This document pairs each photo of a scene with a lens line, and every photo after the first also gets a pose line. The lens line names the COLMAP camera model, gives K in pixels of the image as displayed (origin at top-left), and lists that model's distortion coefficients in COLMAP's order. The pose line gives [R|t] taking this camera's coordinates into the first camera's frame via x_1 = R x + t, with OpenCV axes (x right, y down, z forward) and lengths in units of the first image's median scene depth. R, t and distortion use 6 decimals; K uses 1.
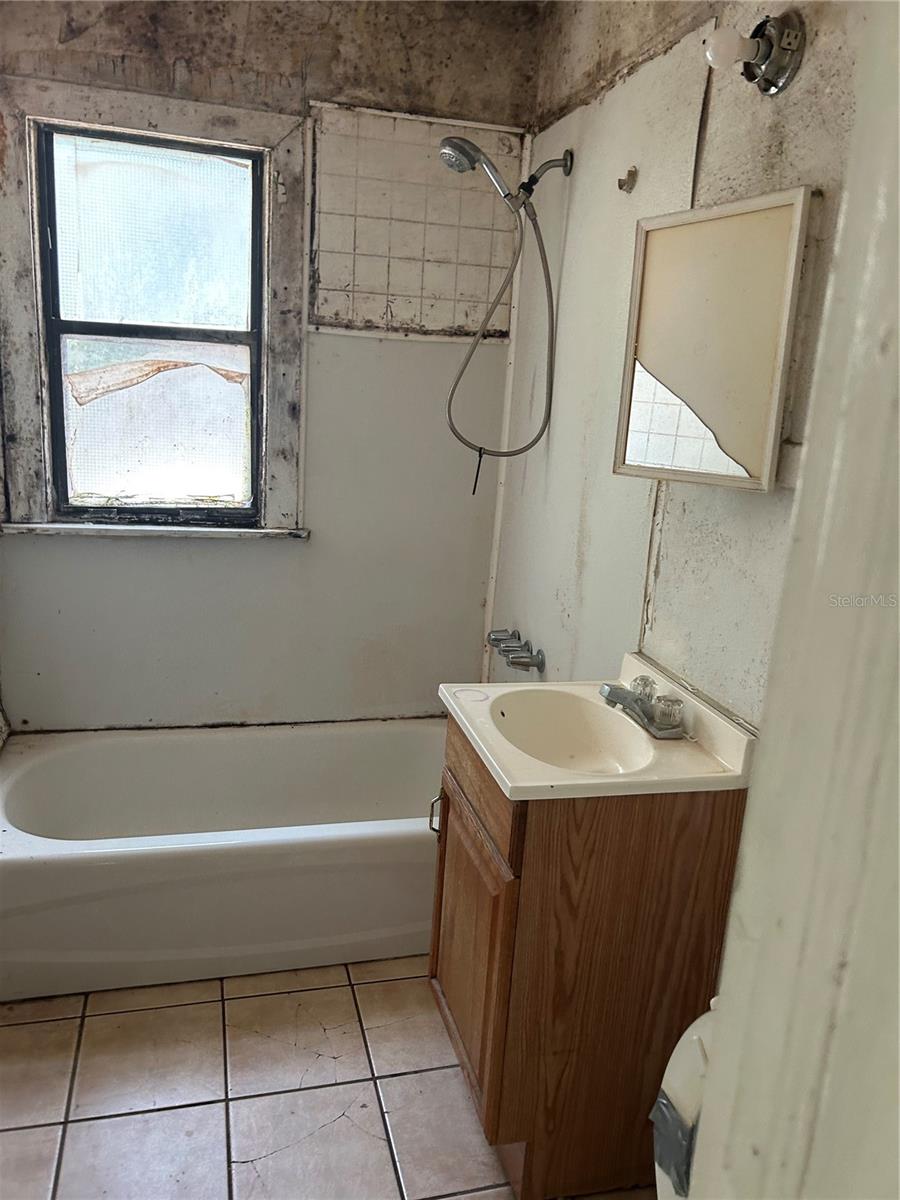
lens RADIAL K [[909.0, 0, 446.1], [0, 909.0, 594.1], [0, 0, 1]] dist [0.046807, -0.050318]
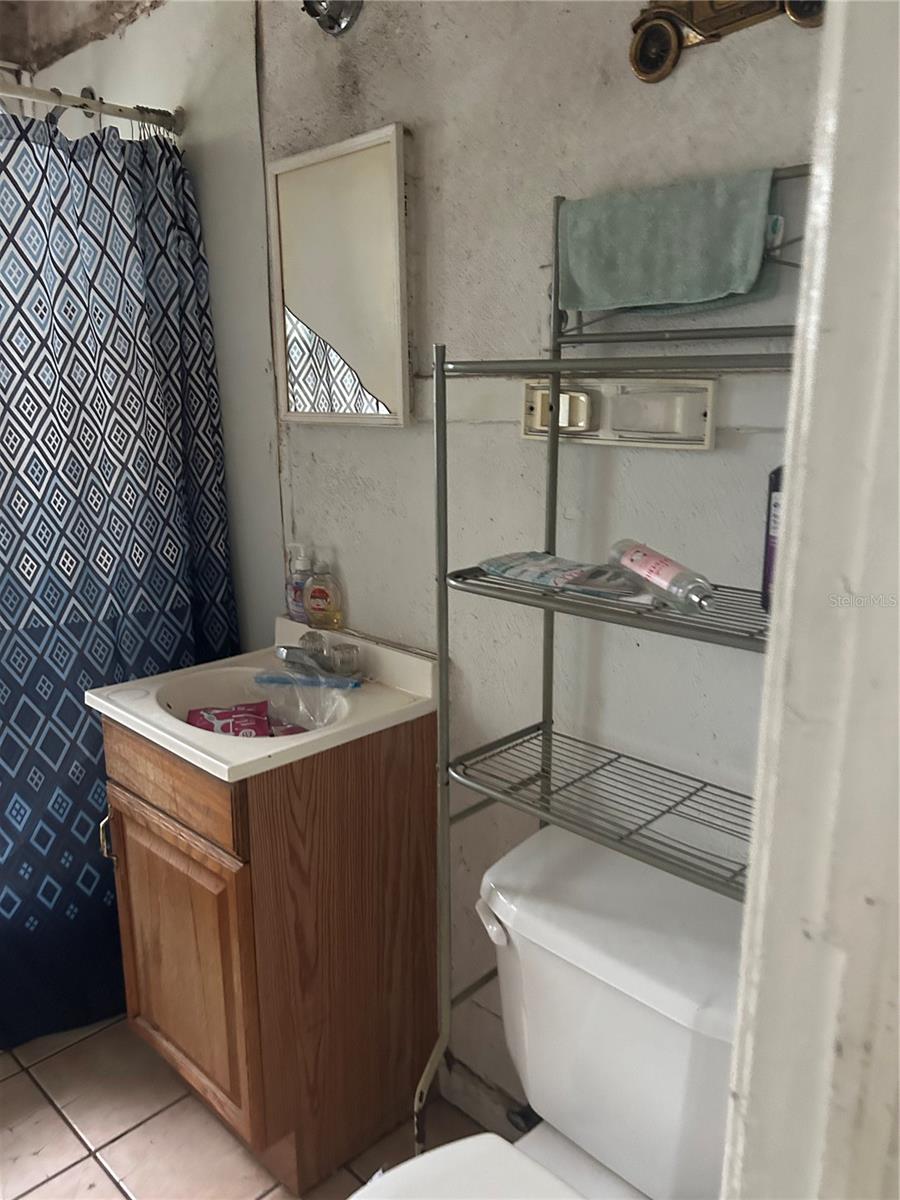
lens RADIAL K [[911.2, 0, 457.3], [0, 911.2, 604.5], [0, 0, 1]] dist [0.047776, -0.058134]
pose [[0.853573, -0.186623, 0.486400, -0.099620], [0.176746, 0.982000, 0.066608, 0.019664], [-0.490075, 0.029114, 0.871194, 0.052611]]
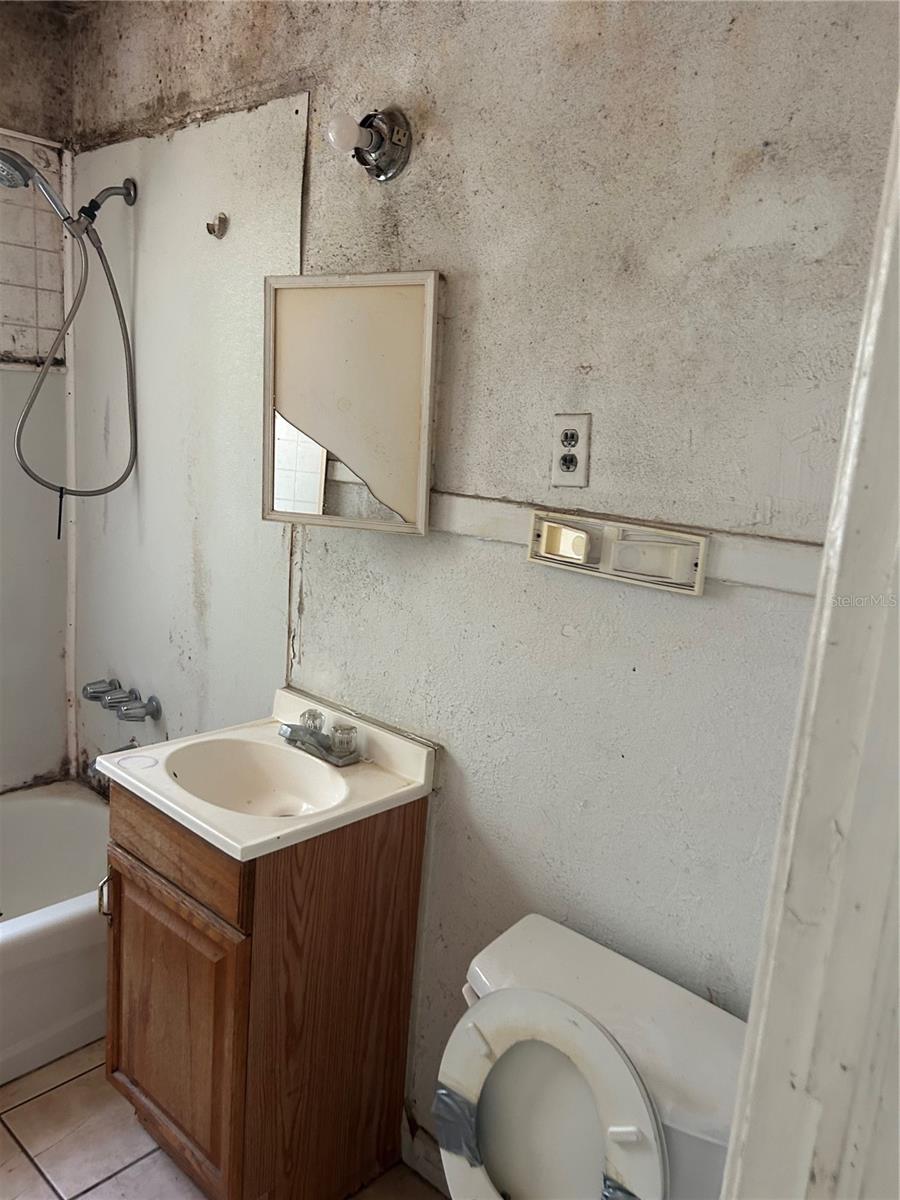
lens RADIAL K [[911.1, 0, 453.2], [0, 911.1, 598.1], [0, 0, 1]] dist [0.051681, -0.061595]
pose [[0.838786, -0.106411, 0.533961, -0.160335], [0.107192, 0.993796, 0.029663, -0.042843], [-0.533805, 0.032355, 0.844989, 0.015656]]
